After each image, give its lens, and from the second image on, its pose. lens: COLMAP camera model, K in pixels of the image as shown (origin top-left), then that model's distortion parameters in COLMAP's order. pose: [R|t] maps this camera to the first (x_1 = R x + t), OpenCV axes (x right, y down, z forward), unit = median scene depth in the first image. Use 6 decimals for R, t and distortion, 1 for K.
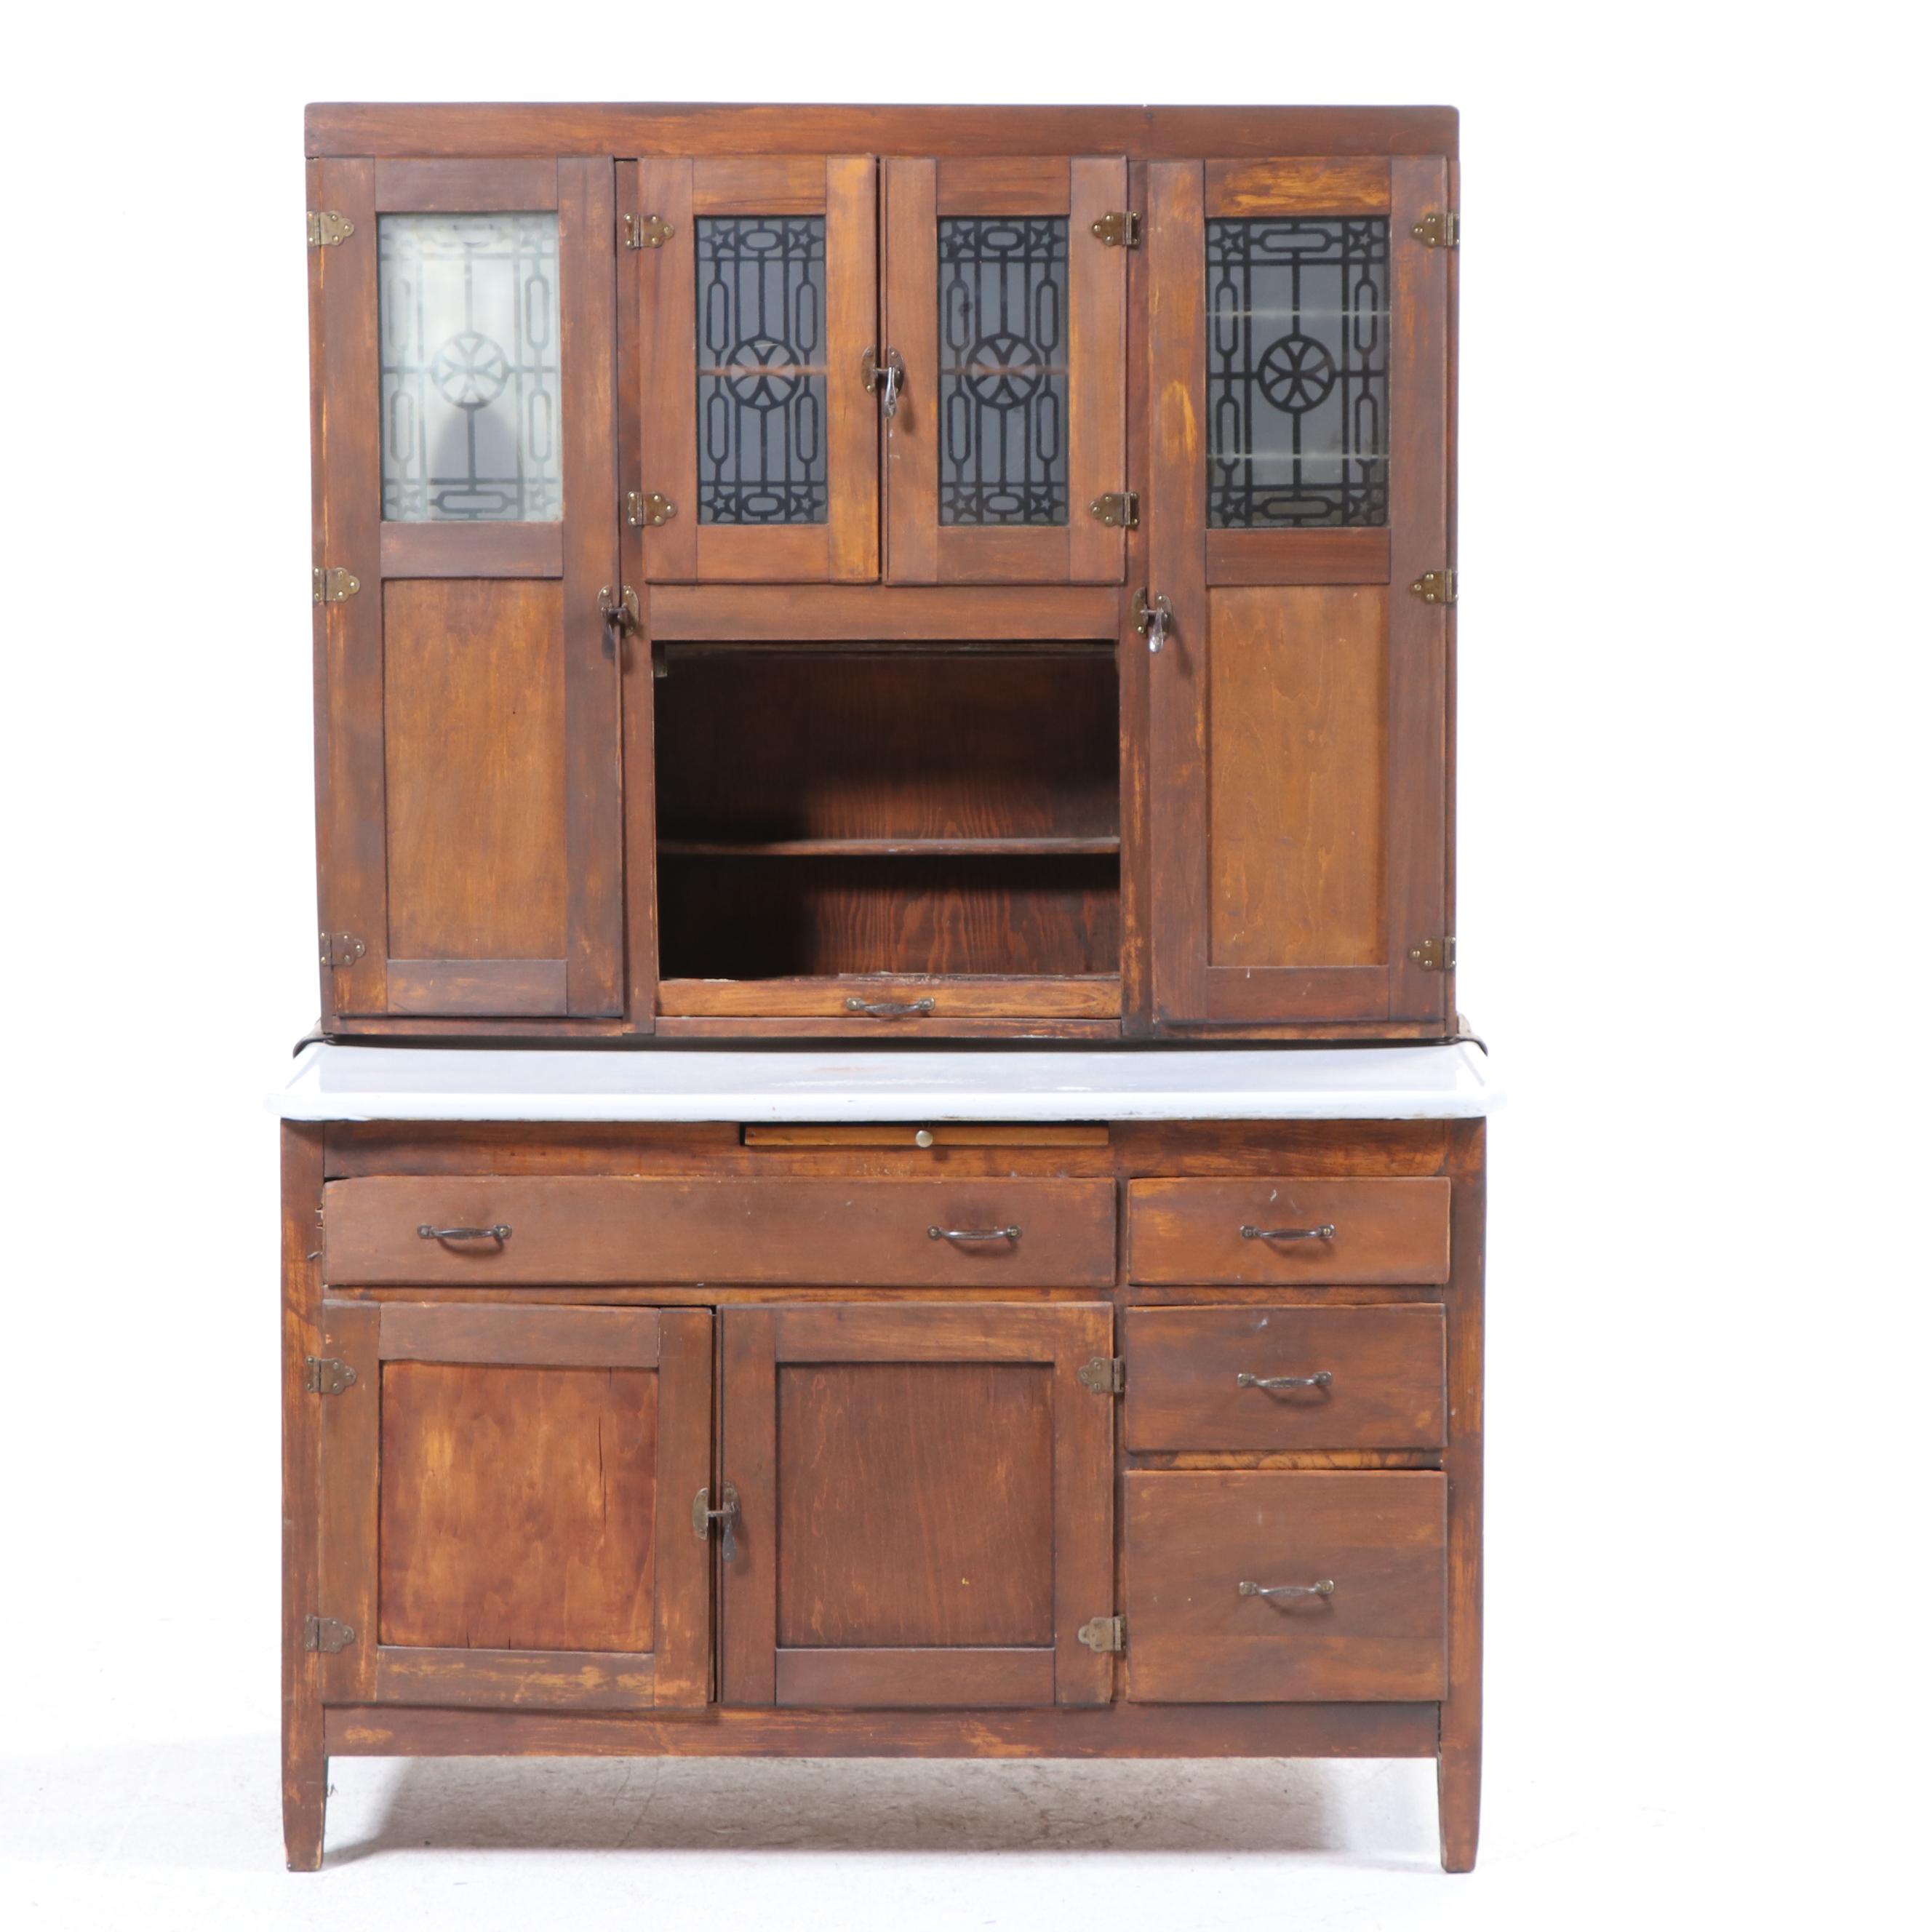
lens RADIAL K [[5905.2, 0, 958.9], [0, 5905.2, 1009.7], [0, 0, 1]] dist [0.310921, -0.659981]
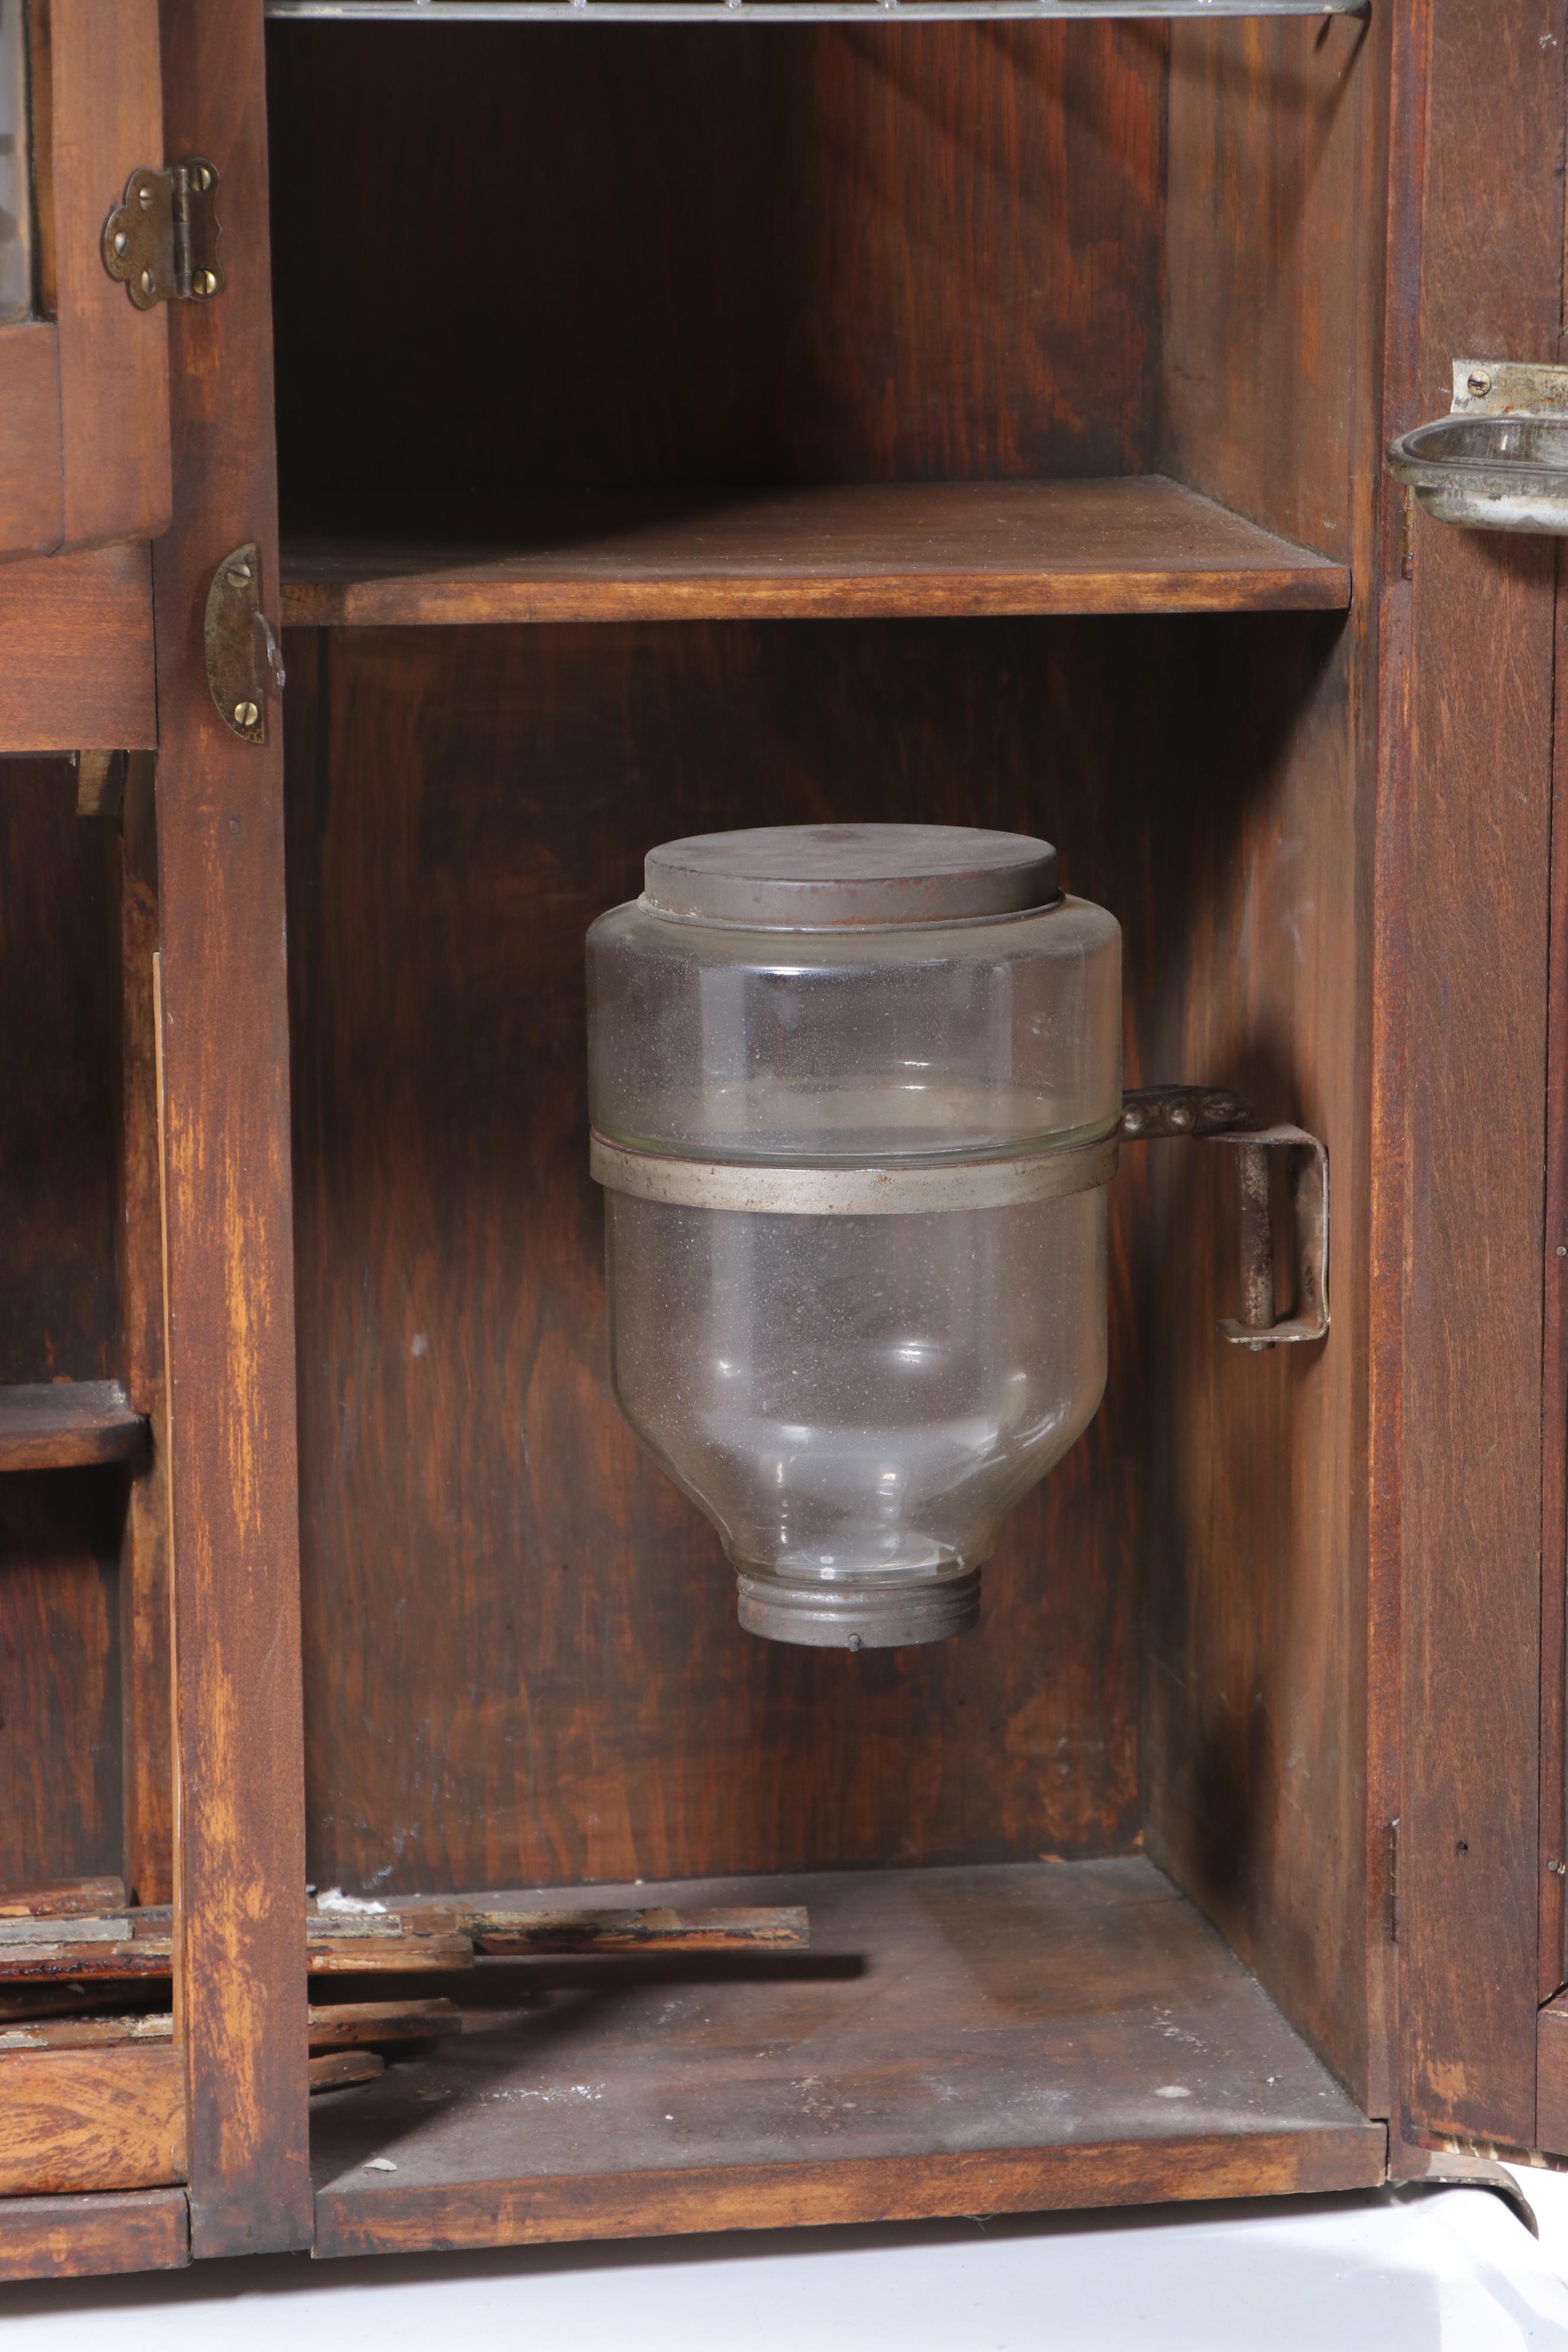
lens RADIAL K [[8182.9, 0, 781.3], [0, 8182.9, 1251.6], [0, 0, 1]] dist [0.695871, -1.098201]
pose [[0.979304, -0.040239, 0.198357, -0.017793], [0.023213, 0.995900, 0.087426, -0.071835], [-0.201061, -0.081013, 0.976223, 0.650686]]
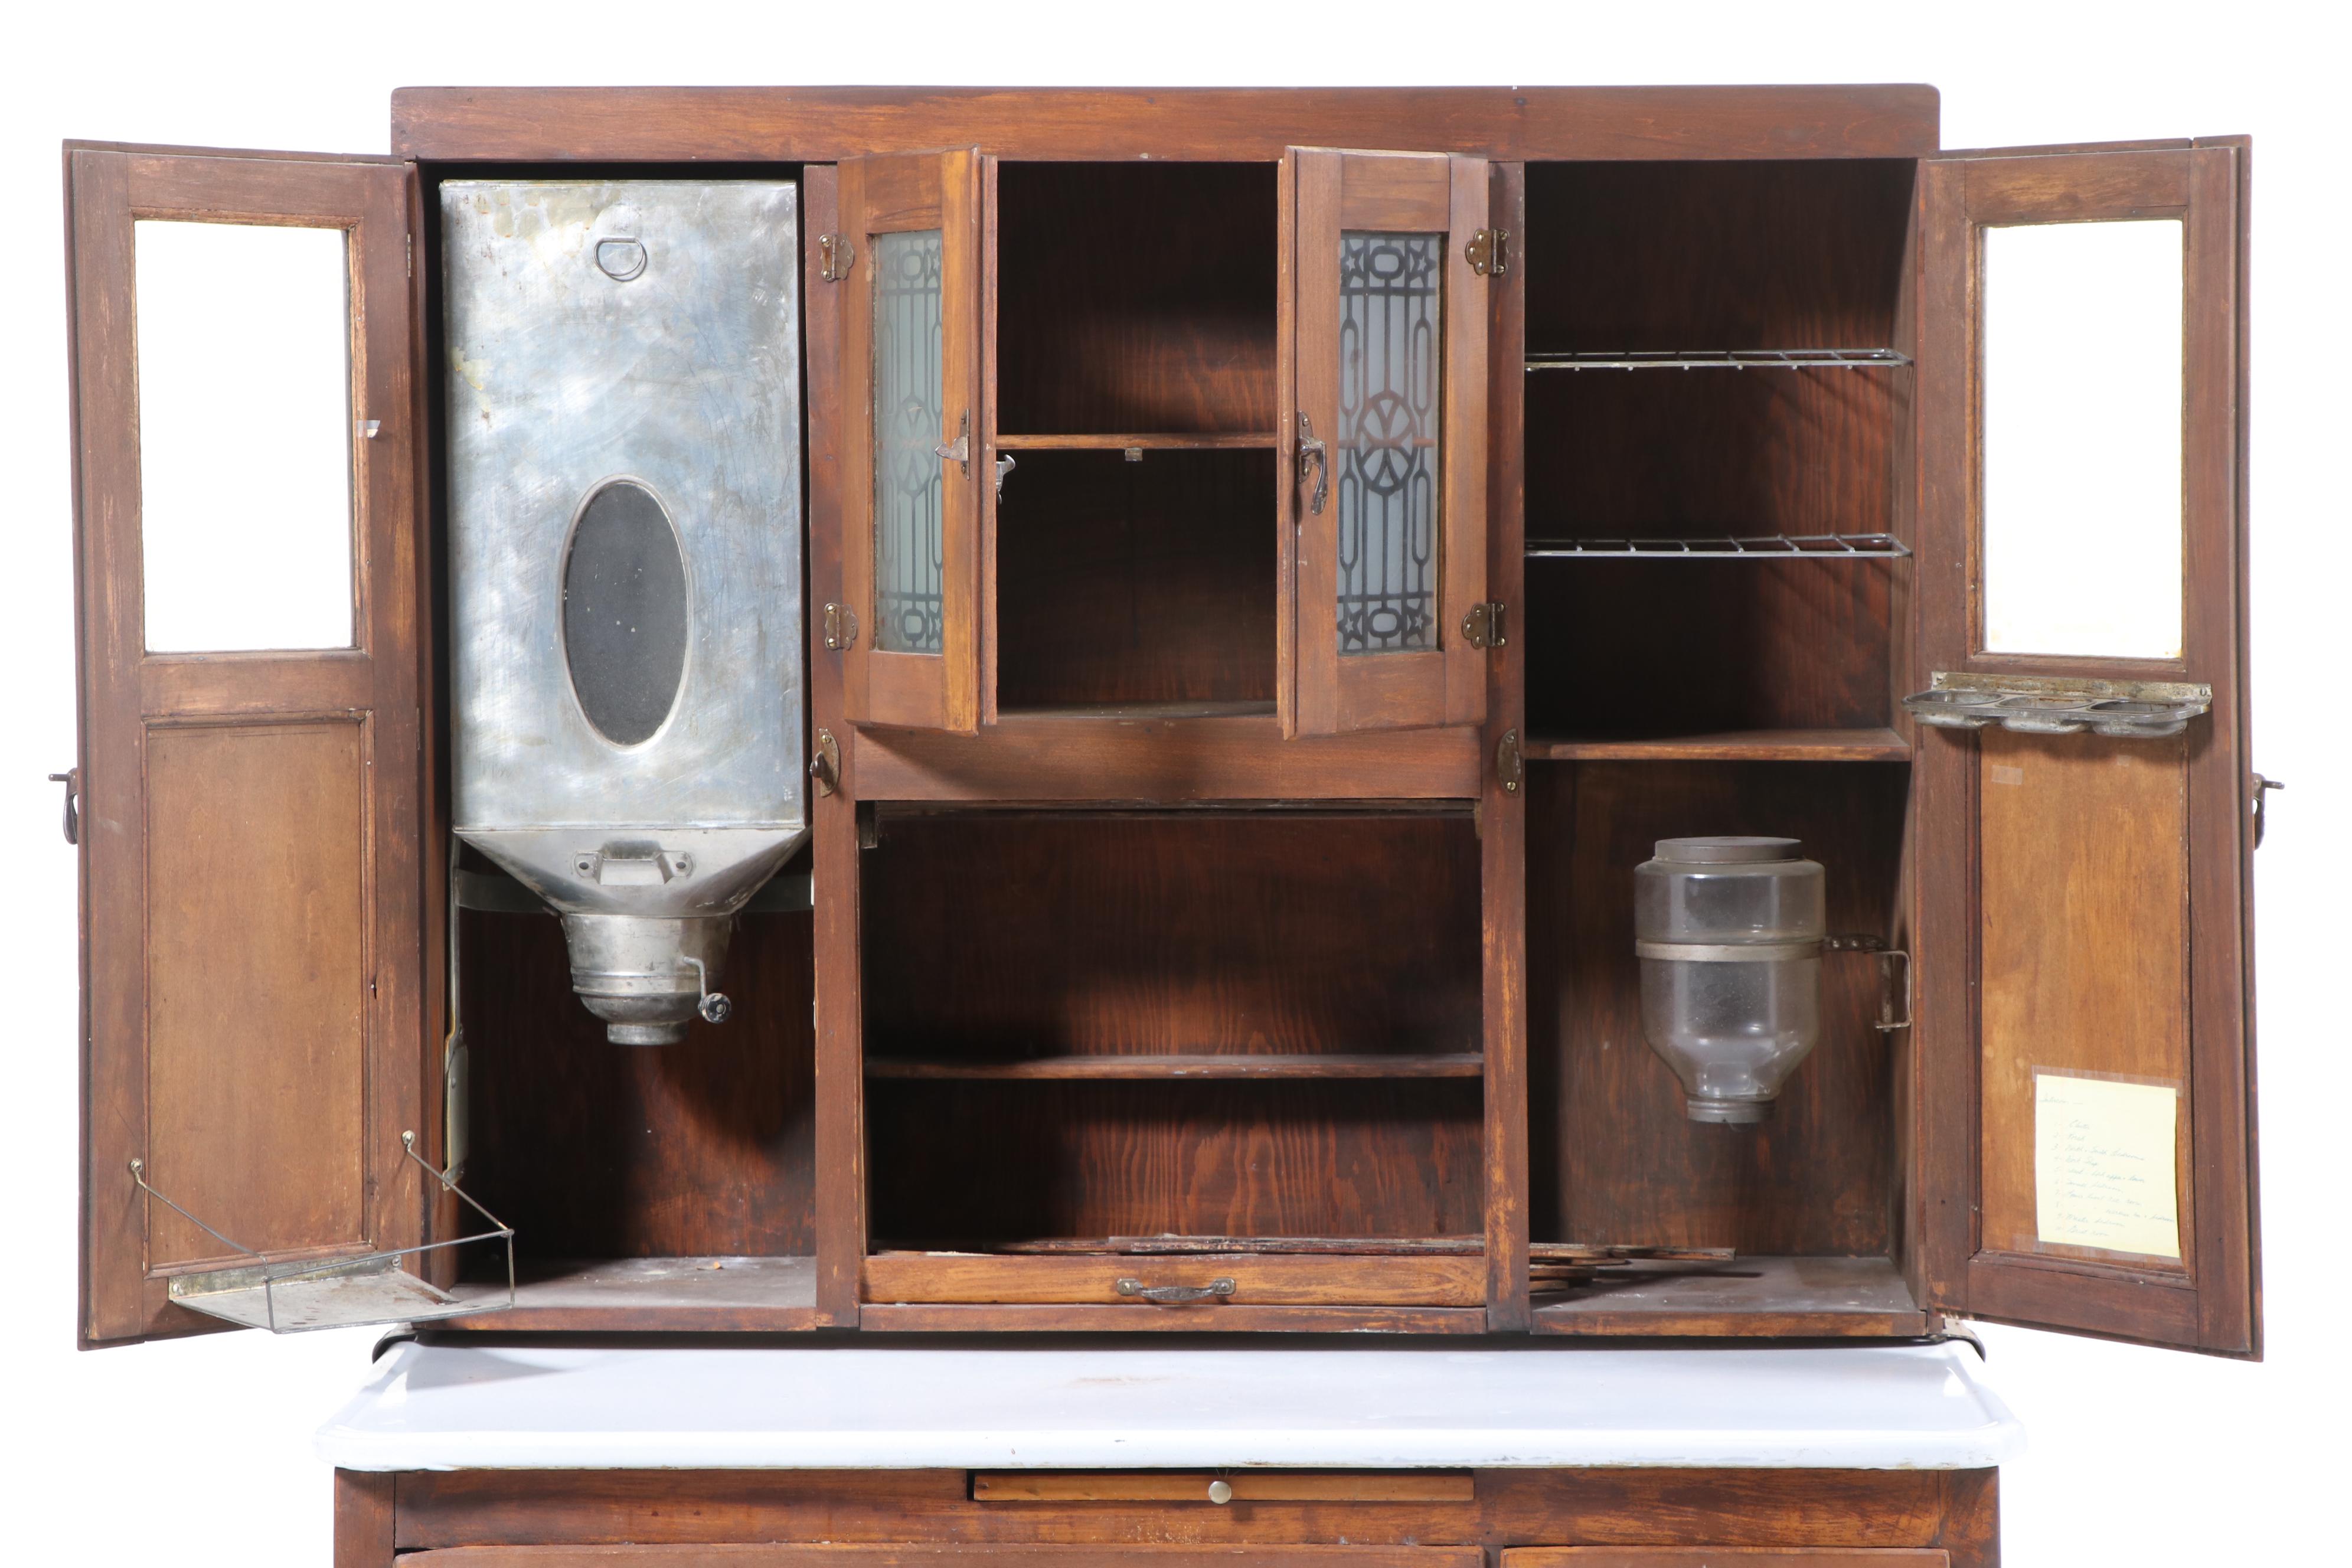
lens RADIAL K [[6151.9, 0, 1172.8], [0, 6151.9, 837.2], [0, 0, 1]] dist [0.455477, 0.142746]
pose [[0.999856, -0.001633, -0.016883, 0.001259], [0.000991, 0.999278, -0.037973, -0.028407], [0.016933, 0.037951, 0.999136, 0.224264]]
